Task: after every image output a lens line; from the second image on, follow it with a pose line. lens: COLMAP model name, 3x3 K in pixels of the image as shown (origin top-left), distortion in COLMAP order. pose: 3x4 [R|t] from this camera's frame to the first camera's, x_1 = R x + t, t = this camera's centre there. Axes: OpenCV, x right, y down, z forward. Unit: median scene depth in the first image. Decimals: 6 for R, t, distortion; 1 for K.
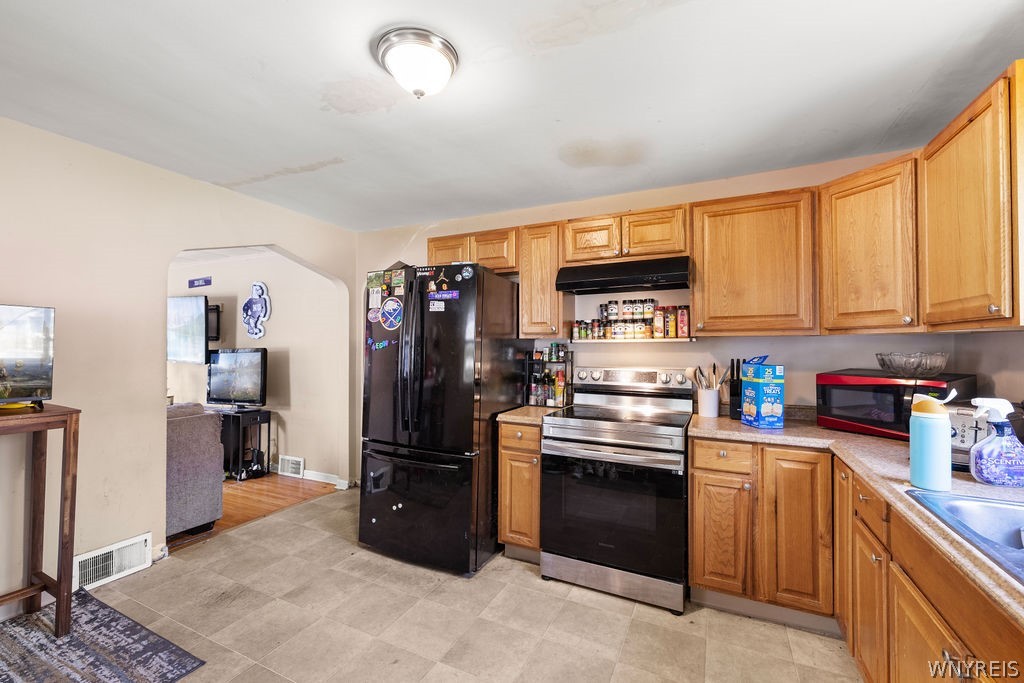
lens RADIAL K [[428.6, 0, 506.3], [0, 428.6, 343.7], [0, 0, 1]] dist [-0.000763, -0.000273]
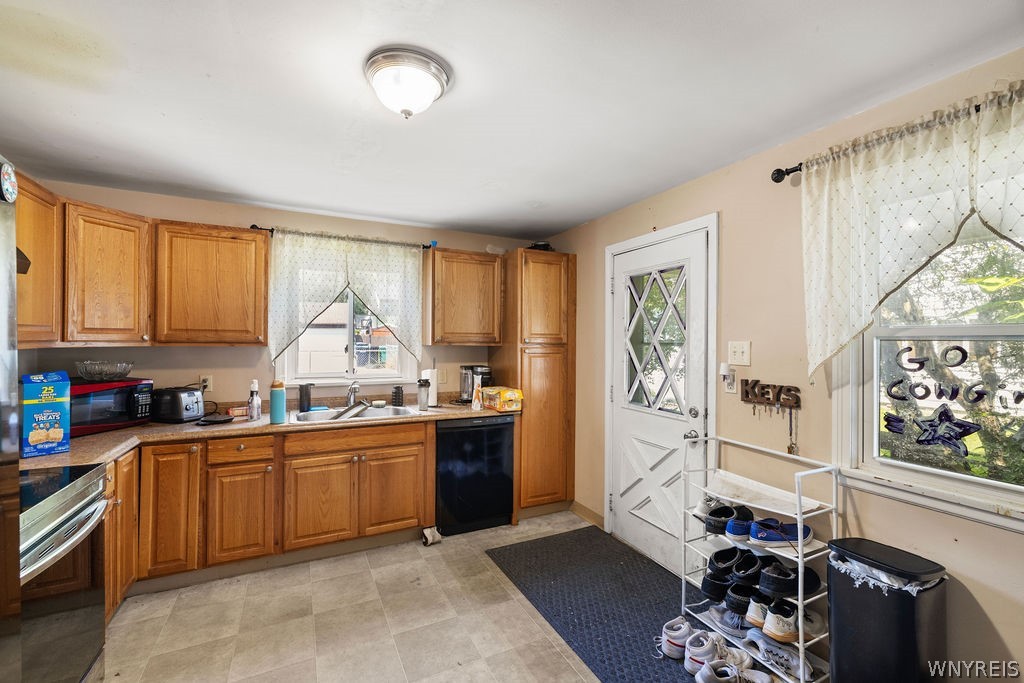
lens RADIAL K [[428.6, 0, 510.2], [0, 428.6, 342.6], [0, 0, 1]] dist [-0.000763, -0.000273]
pose [[-0.790703, -0.013910, 0.612042, -0.677896], [-0.013241, 0.999897, 0.005618, -0.049000], [-0.612057, -0.003662, -0.790806, 1.098369]]
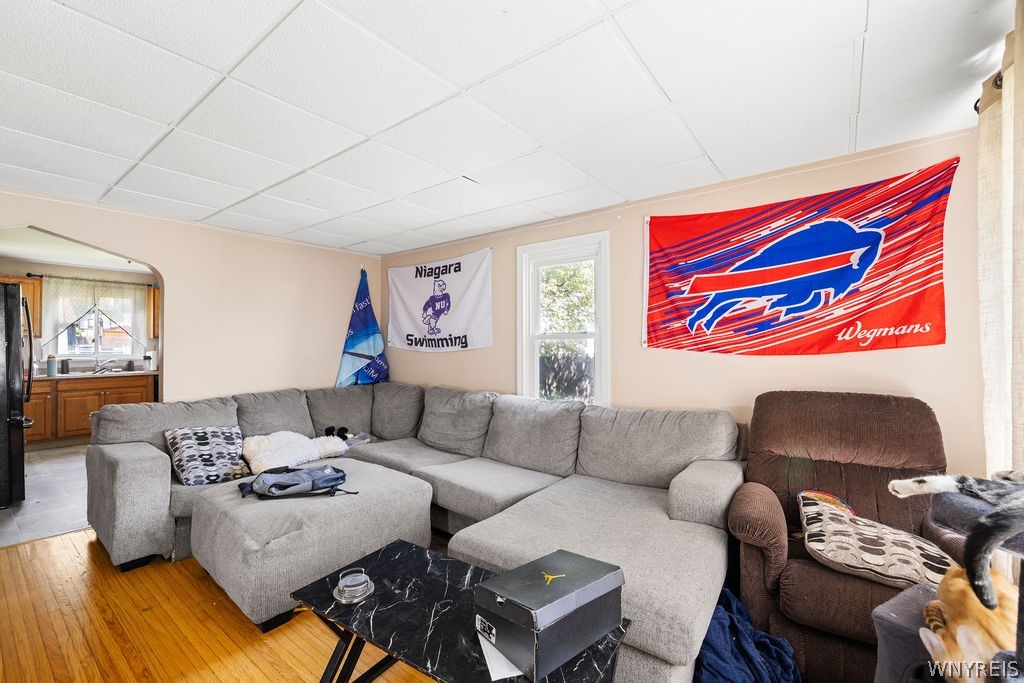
lens RADIAL K [[428.6, 0, 512.4], [0, 428.6, 338.5], [0, 0, 1]] dist [-0.000763, -0.000273]
pose [[-0.979520, -0.001129, 0.201346, -2.170535], [-0.003245, 0.999943, -0.010182, -0.011874], [-0.201323, -0.010627, -0.979467, 2.180117]]
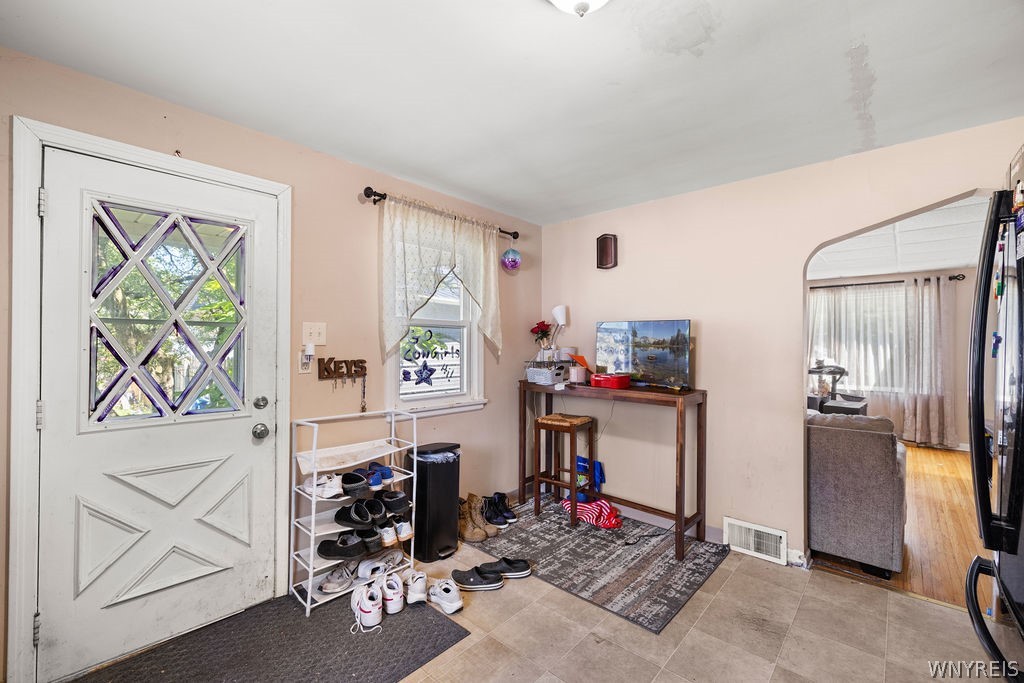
lens RADIAL K [[428.6, 0, 510.3], [0, 428.6, 339.8], [0, 0, 1]] dist [-0.000763, -0.000273]
pose [[-0.279139, -0.022732, -0.959981, 0.368217], [-0.001259, 0.999728, -0.023307, 0.012299], [0.960250, -0.005298, -0.279092, 0.733004]]
